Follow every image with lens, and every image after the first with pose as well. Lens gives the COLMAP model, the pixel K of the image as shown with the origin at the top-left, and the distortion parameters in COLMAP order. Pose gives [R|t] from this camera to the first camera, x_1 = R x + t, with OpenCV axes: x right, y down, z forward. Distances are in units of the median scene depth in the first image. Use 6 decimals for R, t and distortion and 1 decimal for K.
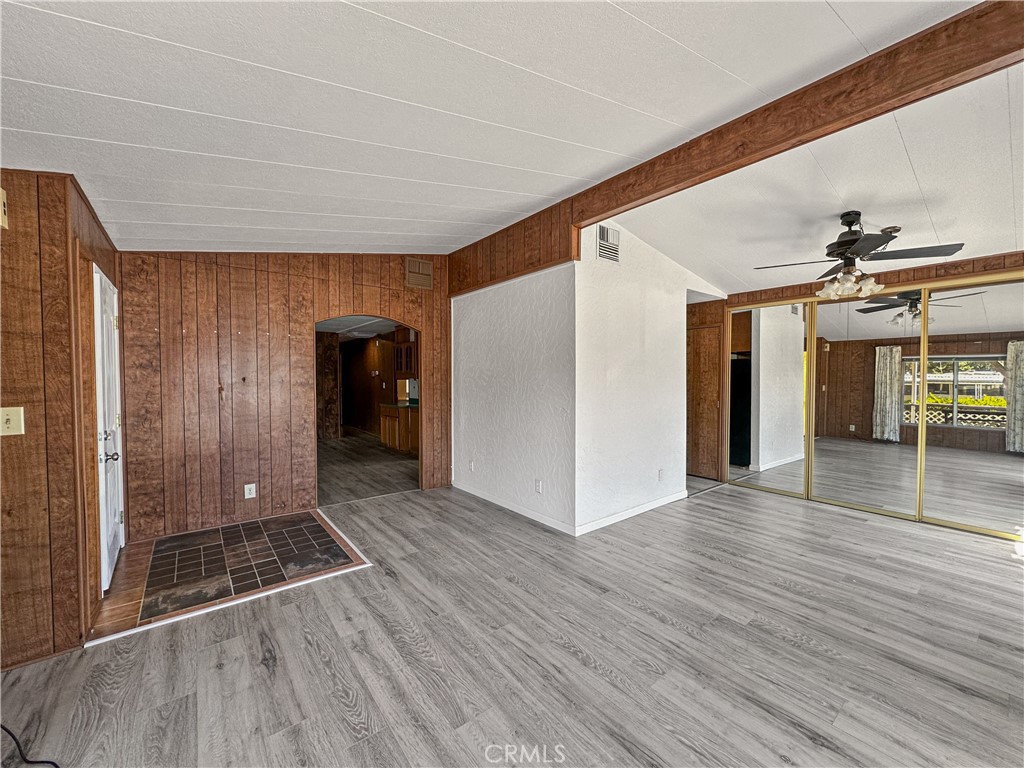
lens RADIAL K [[409.2, 0, 508.7], [0, 409.2, 384.2], [0, 0, 1]] dist [-0.003476, 0.000342]
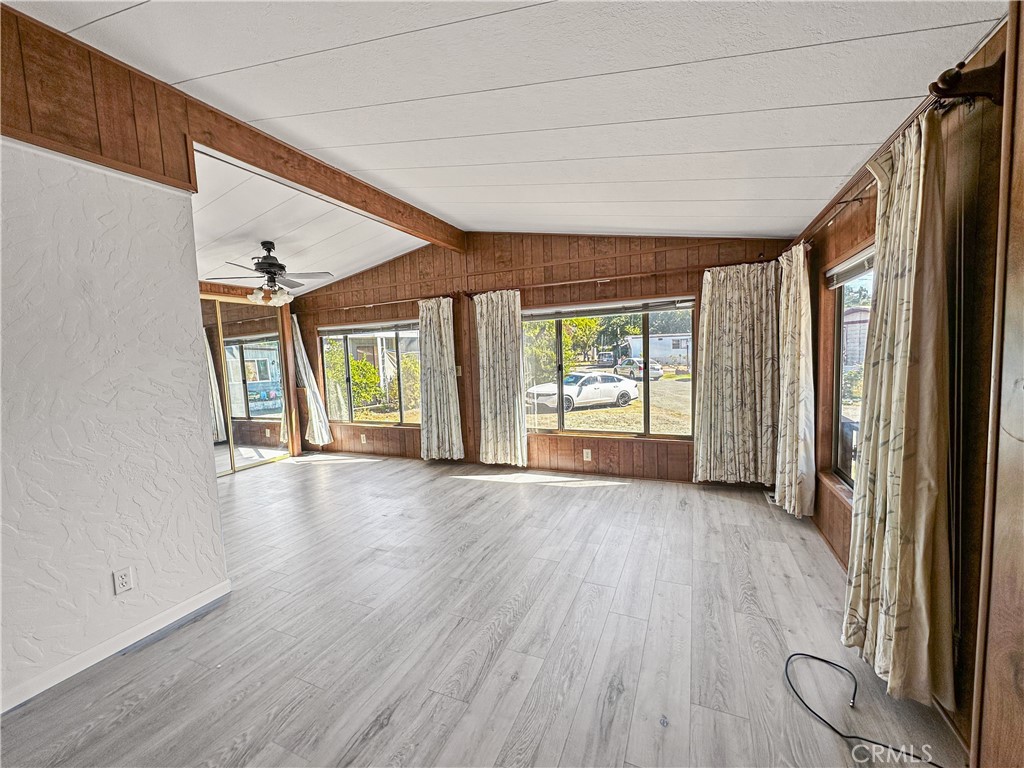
lens RADIAL K [[409.2, 0, 515.1], [0, 409.2, 384.8], [0, 0, 1]] dist [-0.003476, 0.000342]
pose [[-0.480558, -0.048048, 0.875646, -0.855293], [0.059893, 0.994368, 0.087432, -0.022304], [-0.874915, 0.094461, -0.474974, 1.090940]]
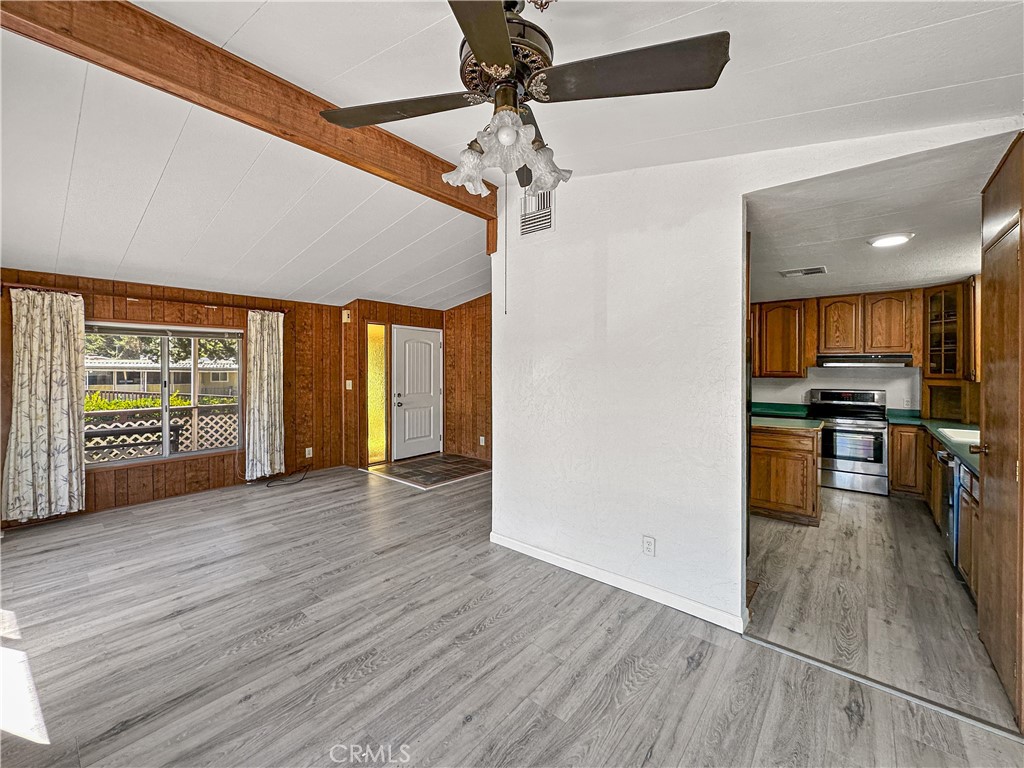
lens RADIAL K [[409.2, 0, 505.8], [0, 409.2, 376.8], [0, 0, 1]] dist [-0.003476, 0.000342]
pose [[0.205308, 0.021630, -0.978458, 1.383531], [-0.025365, 0.999538, 0.016774, -0.037061], [0.978369, 0.021375, 0.205762, 1.042297]]
